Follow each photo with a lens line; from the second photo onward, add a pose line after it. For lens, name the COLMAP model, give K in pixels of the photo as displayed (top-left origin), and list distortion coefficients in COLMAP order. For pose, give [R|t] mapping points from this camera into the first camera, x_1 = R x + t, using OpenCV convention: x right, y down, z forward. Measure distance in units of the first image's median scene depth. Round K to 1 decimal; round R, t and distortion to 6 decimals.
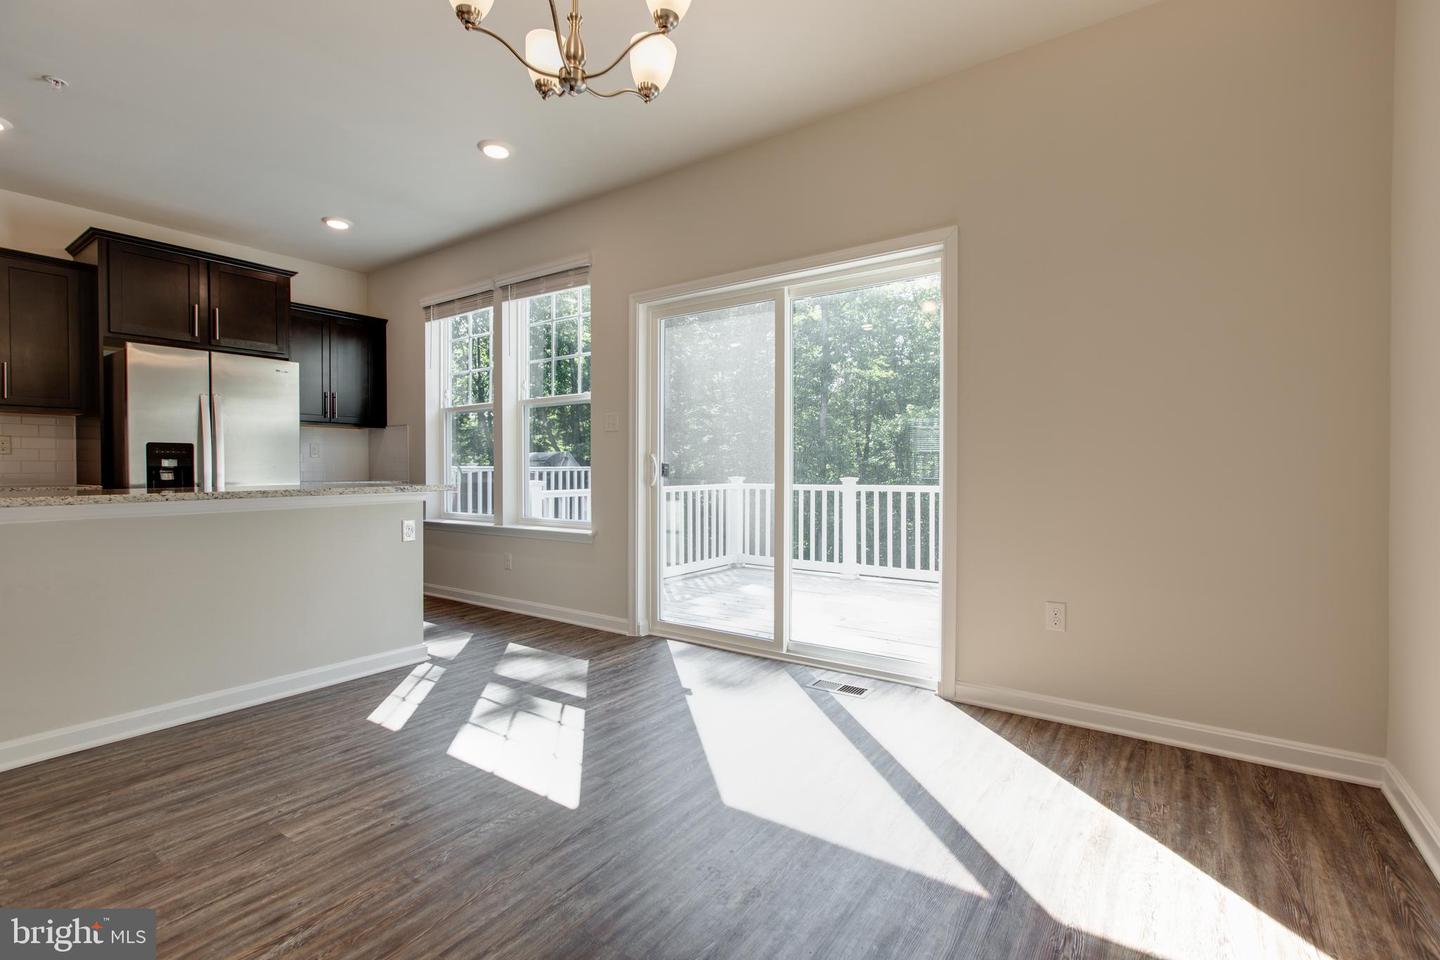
lens RADIAL K [[652.0, 0, 732.3], [0, 652.0, 478.6], [0, 0, 1]] dist [-0.000742, -0.000156]
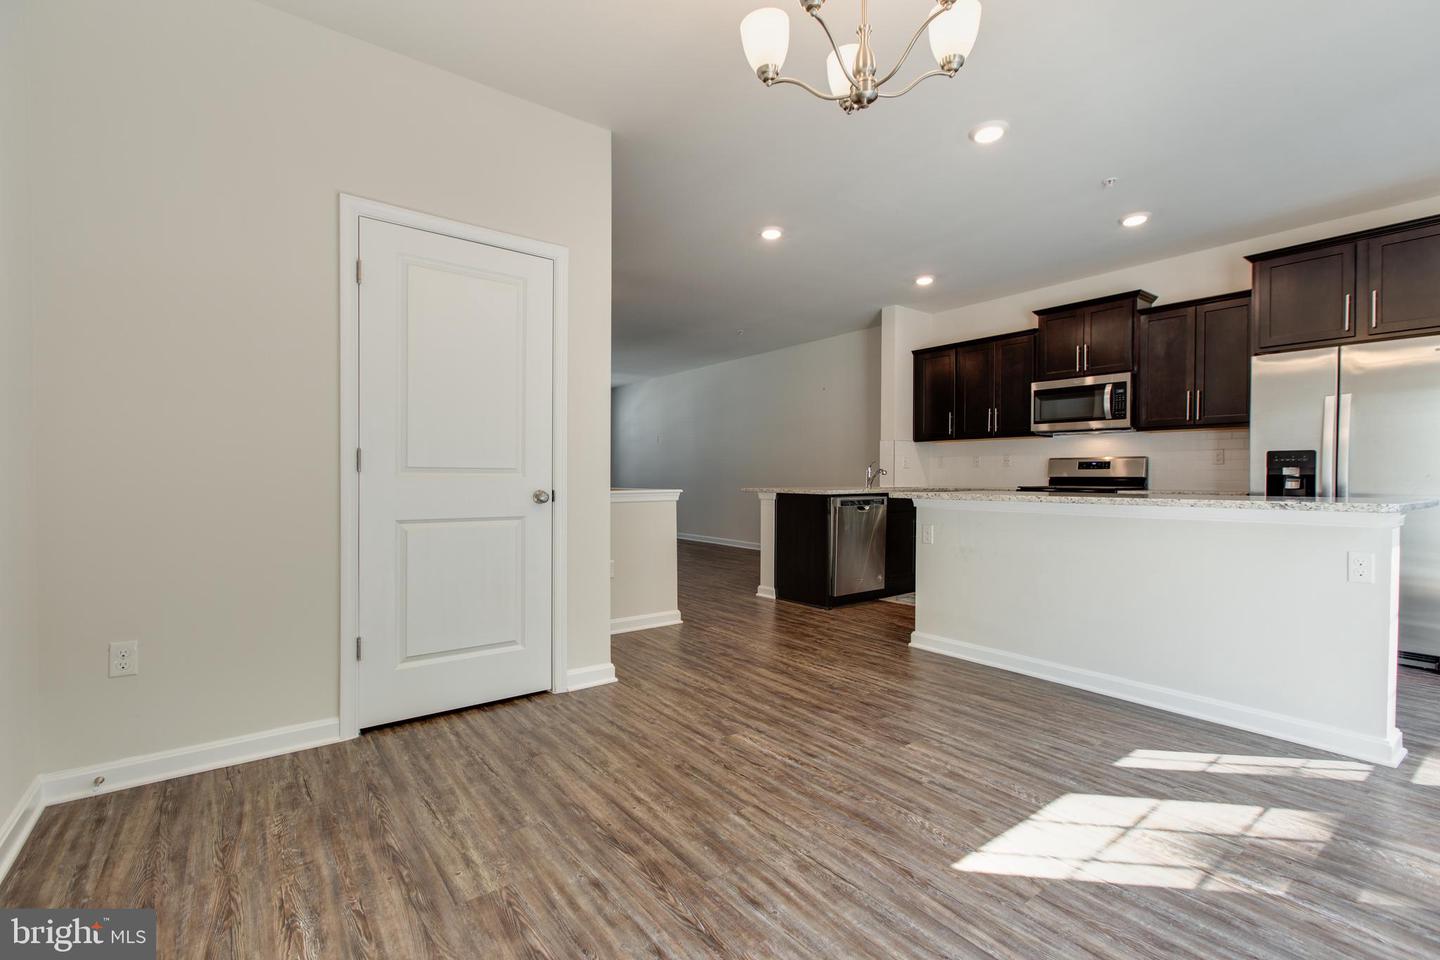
lens RADIAL K [[647.1, 0, 692.3], [0, 647.1, 479.1], [0, 0, 1]] dist [0.002590, 0.000373]
pose [[-0.348655, 0.010100, -0.937197, 0.357377], [-0.016211, 0.999727, 0.016805, -0.013462], [0.937111, 0.021052, -0.348396, 0.496871]]
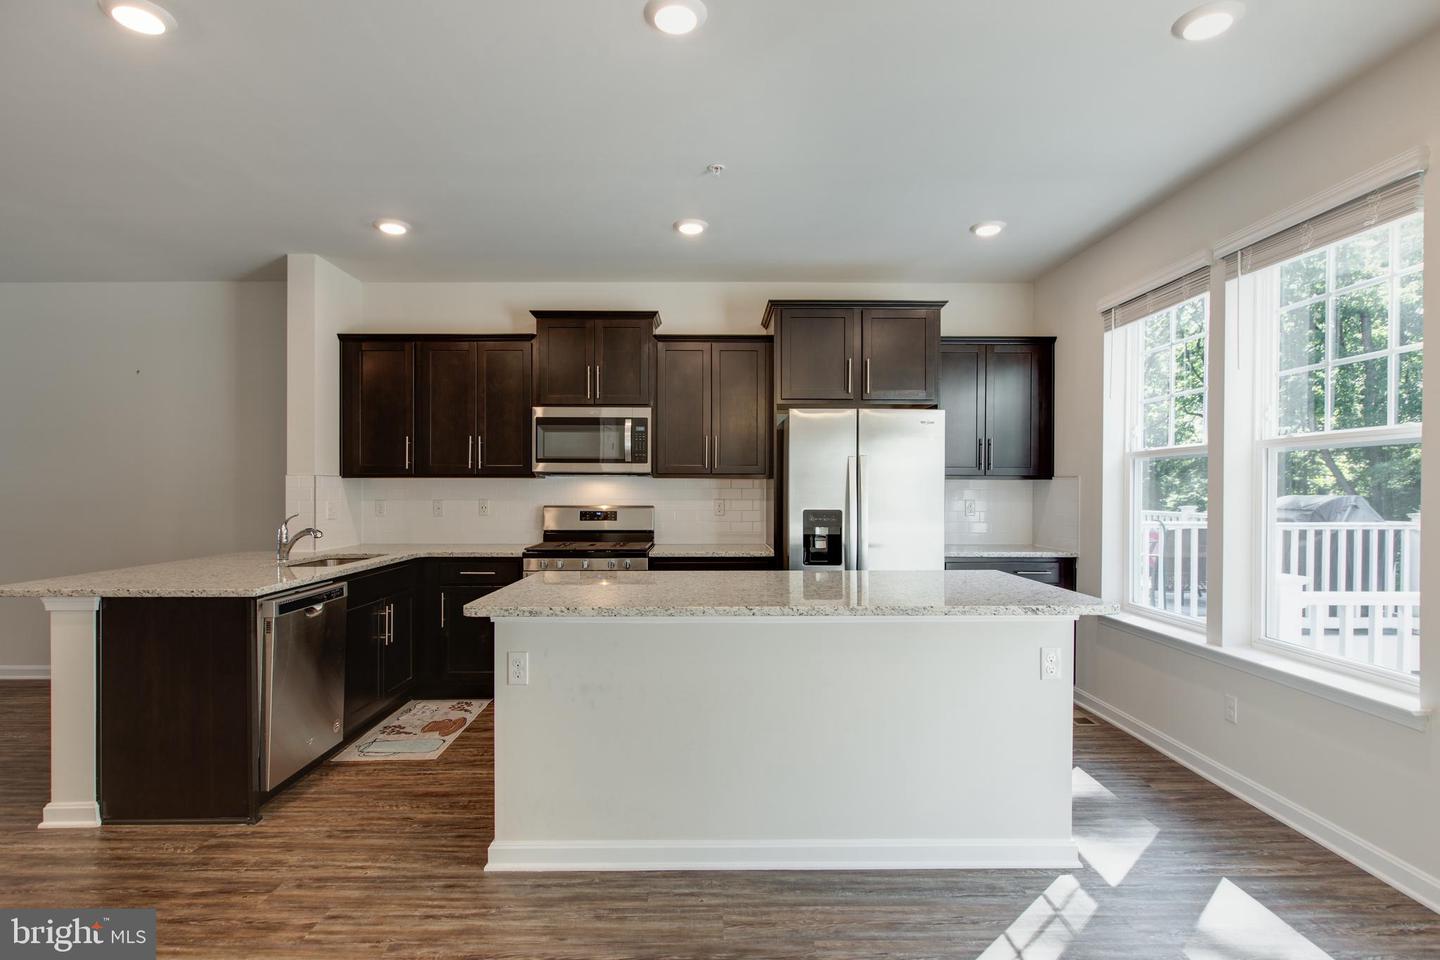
lens RADIAL K [[740.8, 0, 717.2], [0, 740.8, 490.2], [0, 0, 1]] dist [-0.000003, -0.001125]
pose [[0.574347, 0.008219, -0.818571, -0.067387], [-0.015981, 0.999872, -0.001174, -0.078853], [0.818456, 0.013756, 0.574404, 0.252432]]
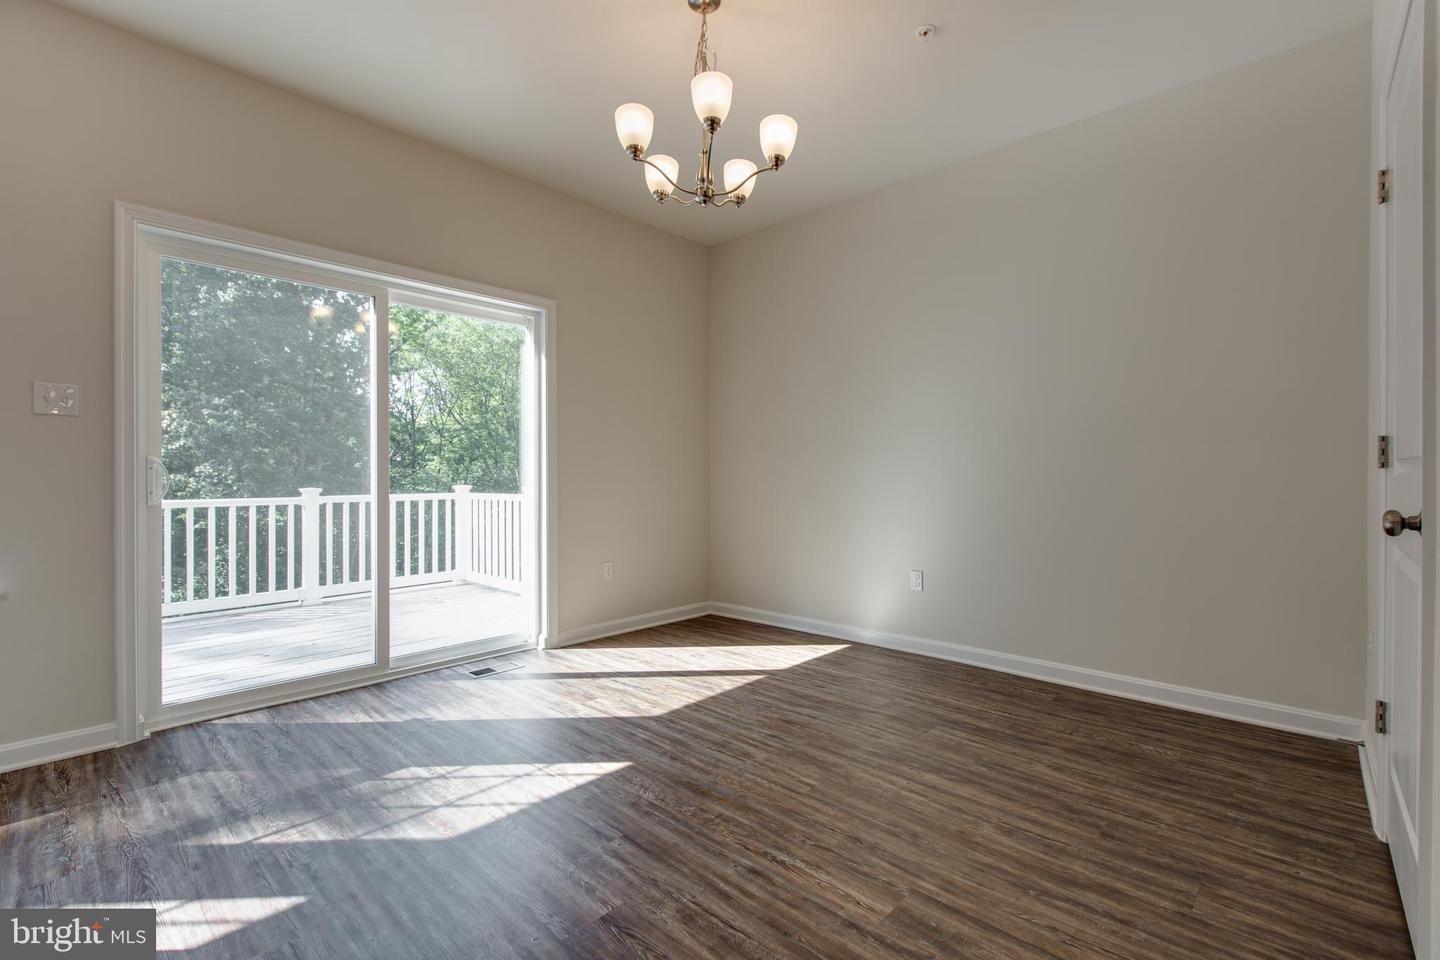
lens RADIAL K [[629.8, 0, 739.8], [0, 629.8, 480.6], [0, 0, 1]] dist [-0.000027, 0.000014]
pose [[0.119093, 0.000542, 0.992883, -0.700521], [0.017406, 0.999845, -0.002633, -0.000221], [-0.992730, 0.017596, 0.119066, 0.346376]]
